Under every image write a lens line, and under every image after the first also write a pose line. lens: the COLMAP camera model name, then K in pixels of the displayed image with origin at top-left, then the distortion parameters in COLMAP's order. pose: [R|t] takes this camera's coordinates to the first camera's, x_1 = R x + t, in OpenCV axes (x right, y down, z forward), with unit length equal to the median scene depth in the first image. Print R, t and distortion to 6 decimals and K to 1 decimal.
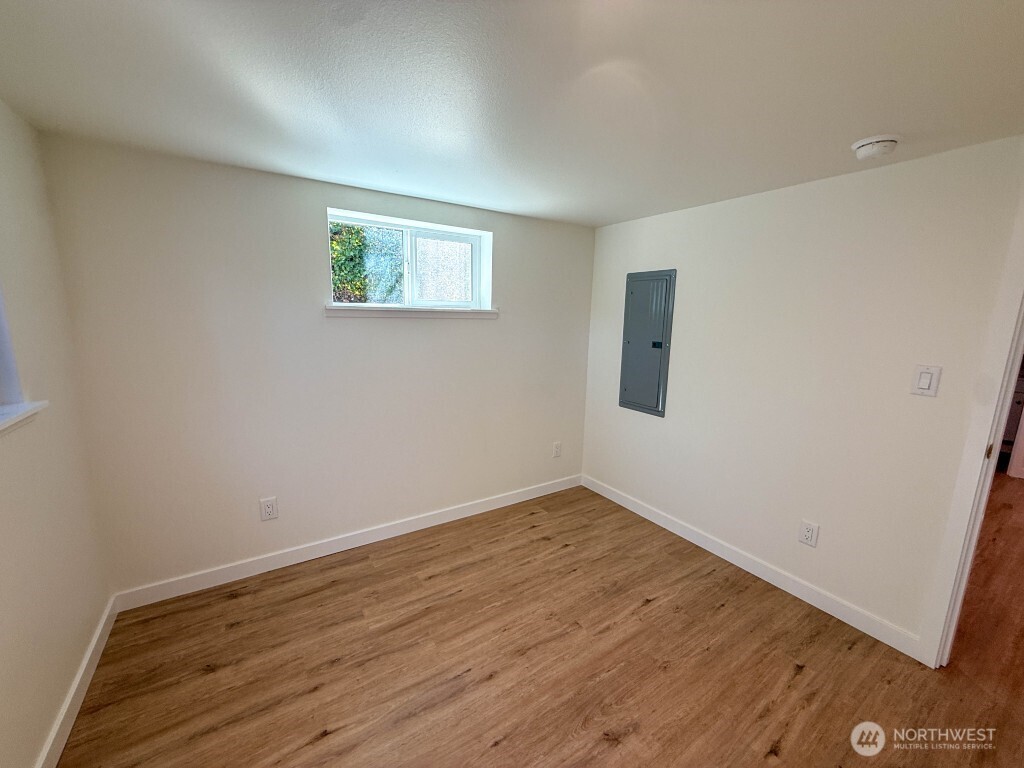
lens RADIAL K [[410.3, 0, 511.6], [0, 410.3, 383.9], [0, 0, 1]] dist [-0.000522, 0.000563]
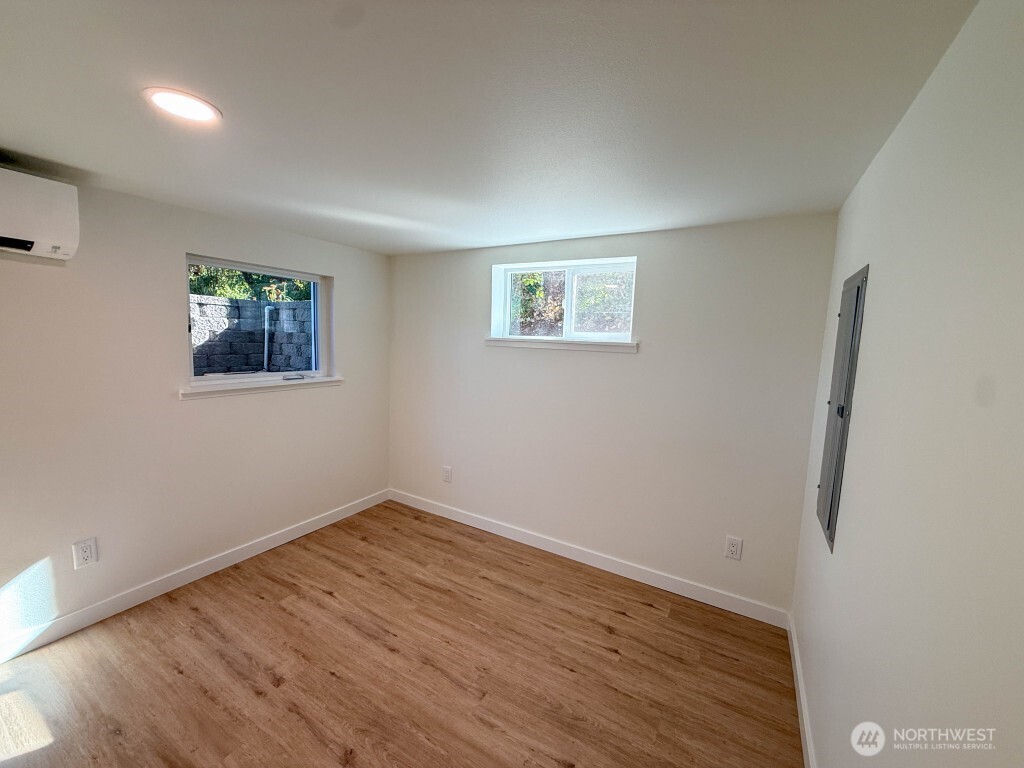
lens RADIAL K [[410.3, 0, 510.4], [0, 410.3, 384.9], [0, 0, 1]] dist [-0.000522, 0.000563]
pose [[0.440375, 0.096958, -0.892563, 0.876829], [-0.179094, 0.983658, 0.018492, -0.086263], [0.879770, 0.151709, 0.450543, 0.544763]]
